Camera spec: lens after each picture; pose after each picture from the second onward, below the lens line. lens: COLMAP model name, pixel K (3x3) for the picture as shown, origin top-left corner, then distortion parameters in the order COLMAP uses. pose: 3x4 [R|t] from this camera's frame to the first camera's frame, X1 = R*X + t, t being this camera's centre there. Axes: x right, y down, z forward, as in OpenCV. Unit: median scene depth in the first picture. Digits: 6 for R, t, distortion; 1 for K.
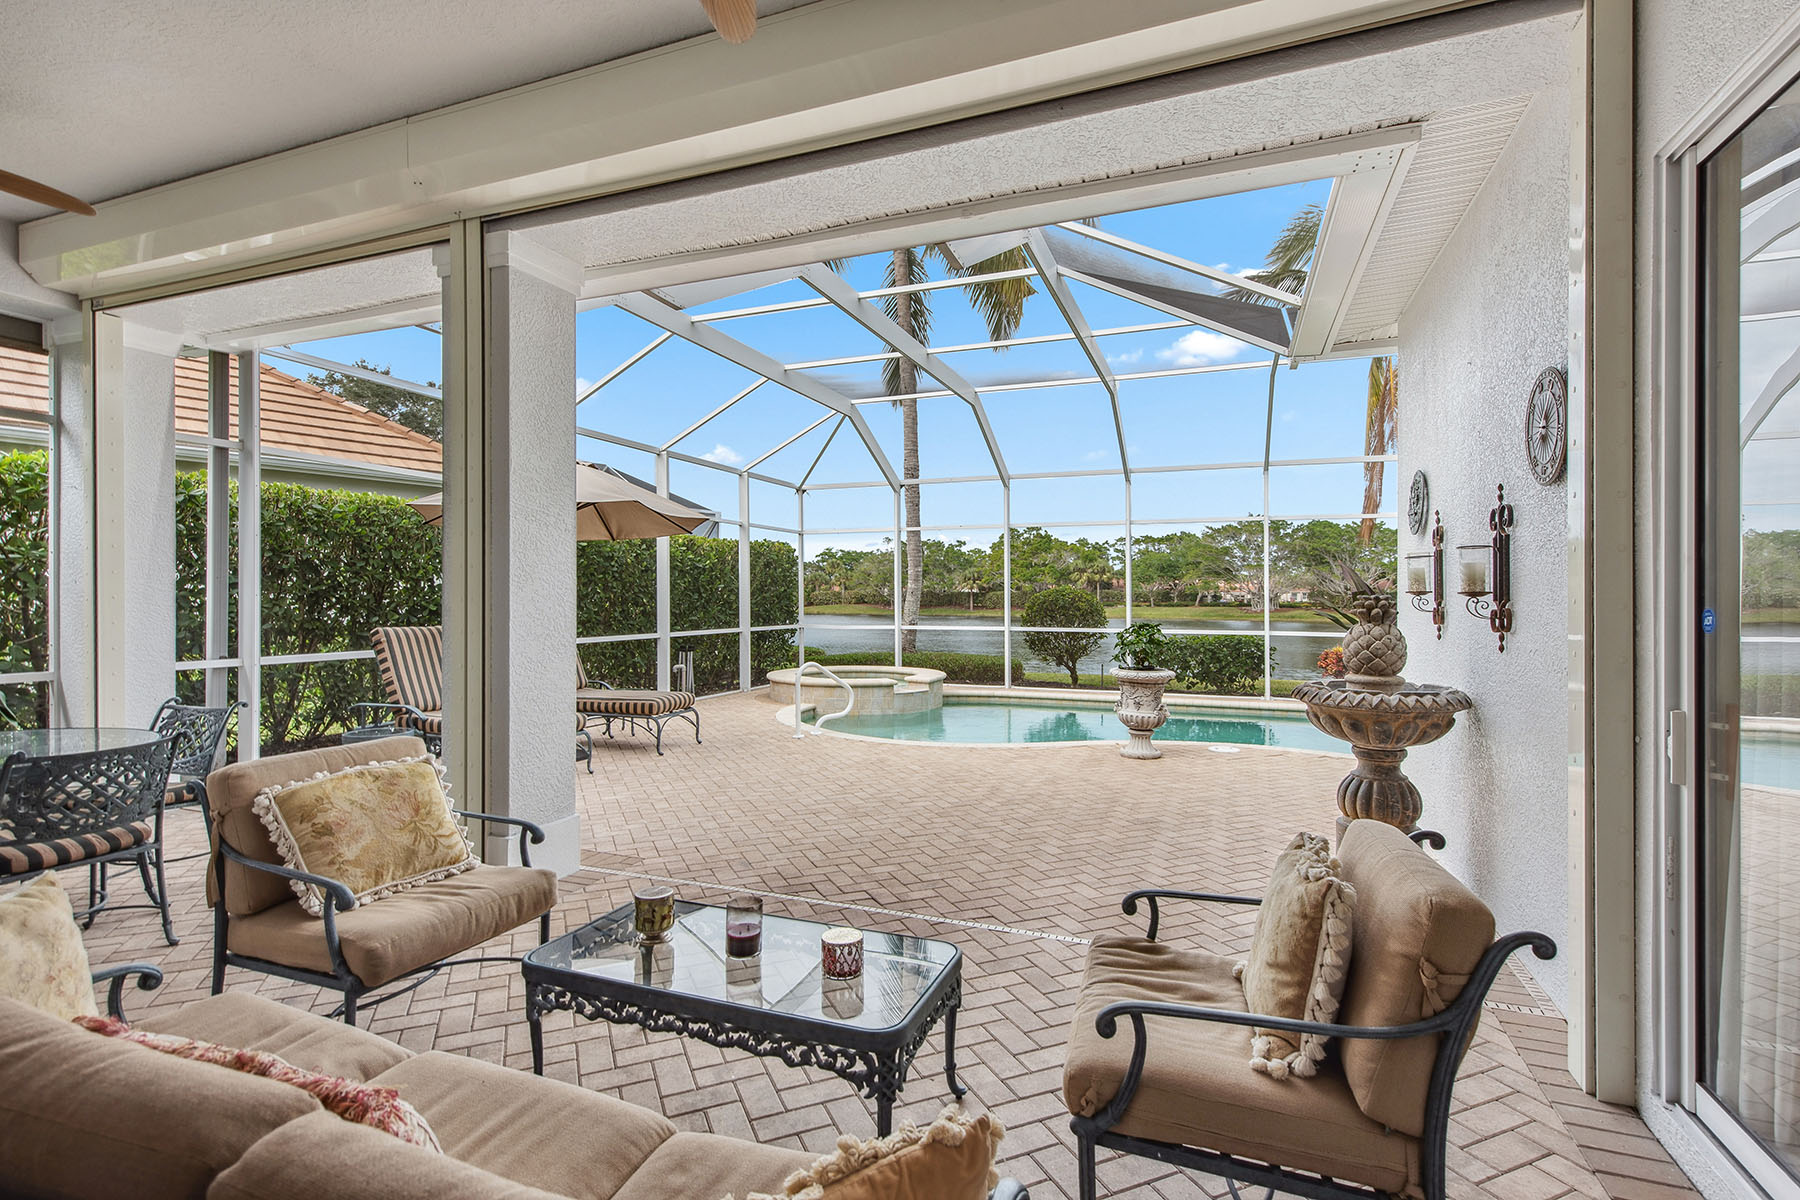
lens RADIAL K [[823.6, 0, 902.3], [0, 823.6, 597.0], [0, 0, 1]] dist [0.003292, 0.000071]
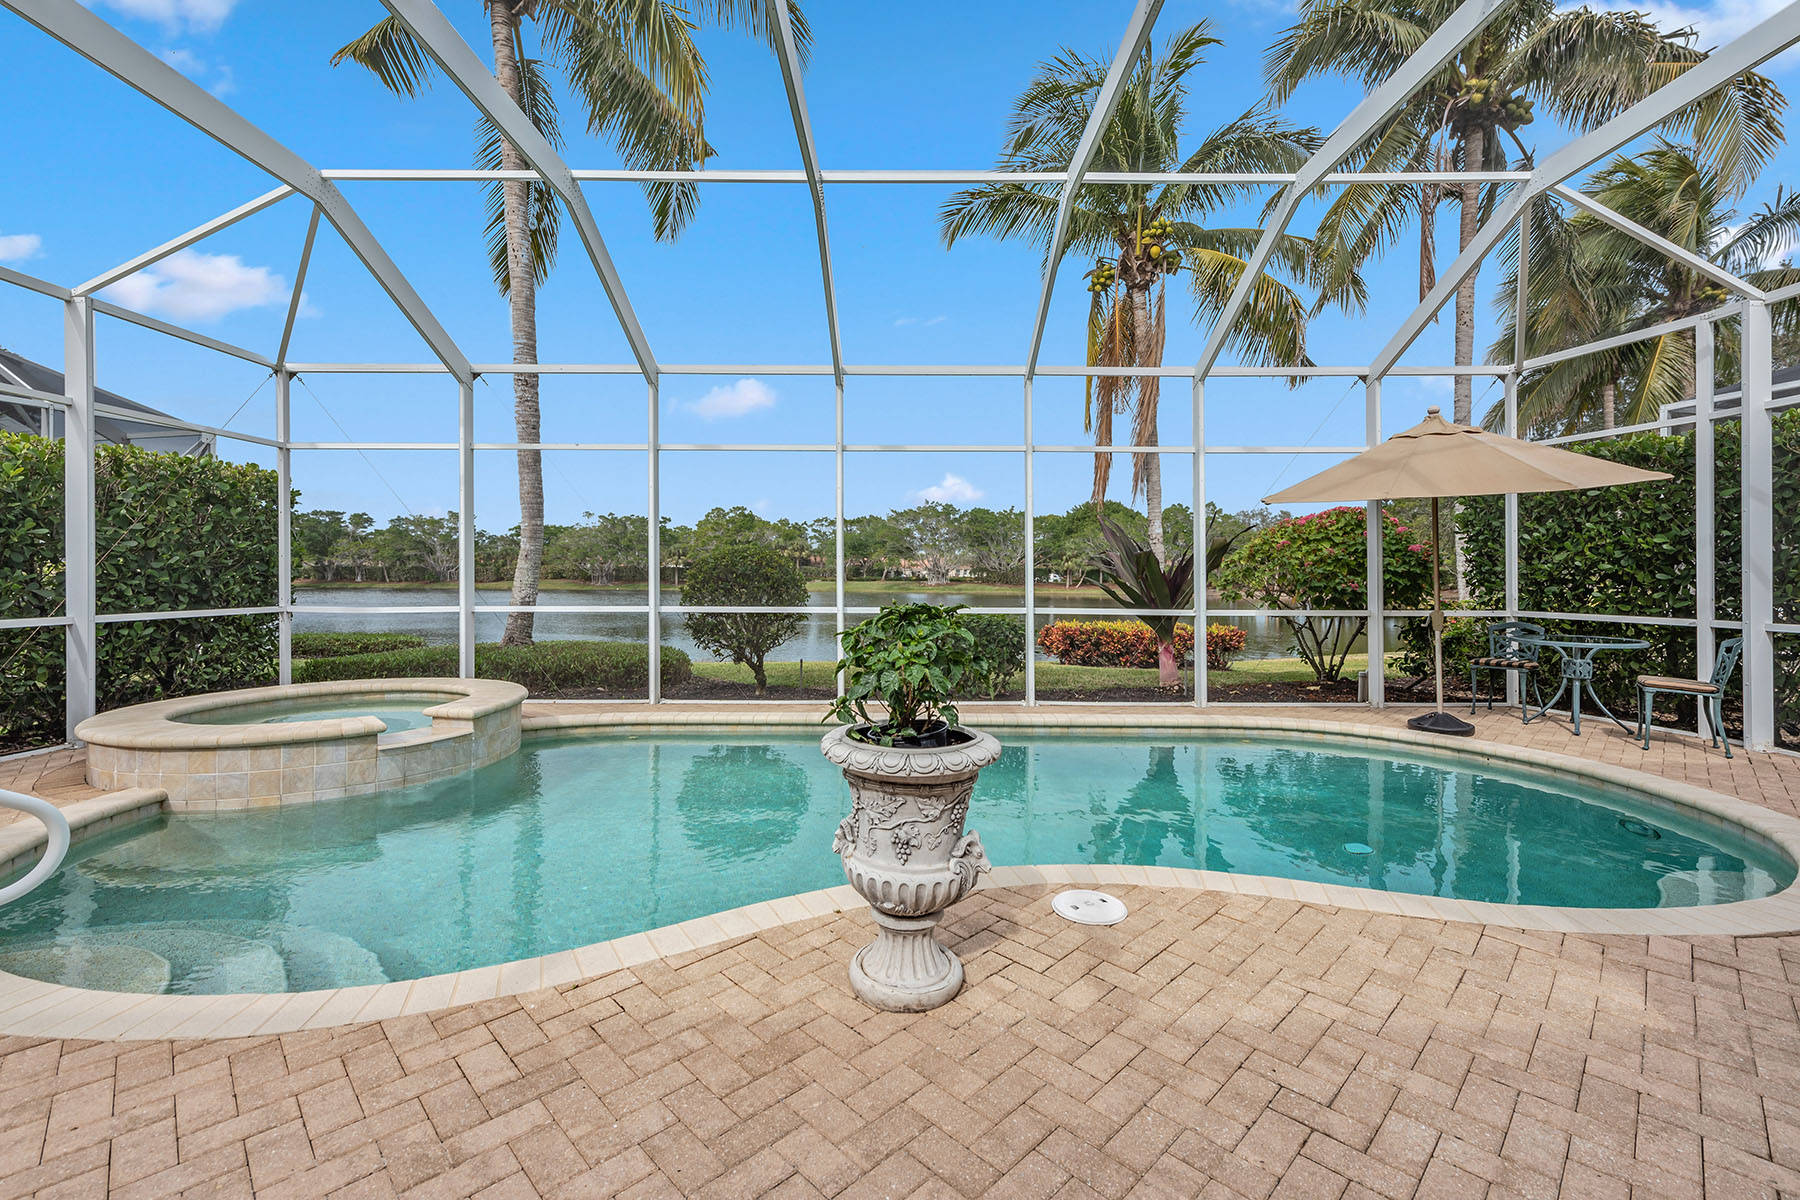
lens RADIAL K [[736.5, 0, 905.1], [0, 736.5, 573.5], [0, 0, 1]] dist [-0.000186, -0.001680]
pose [[0.929358, 0.001238, 0.369178, 0.089156], [-0.001430, 0.999999, 0.000245, 0.009739], [-0.369177, -0.000756, 0.929359, 0.366465]]
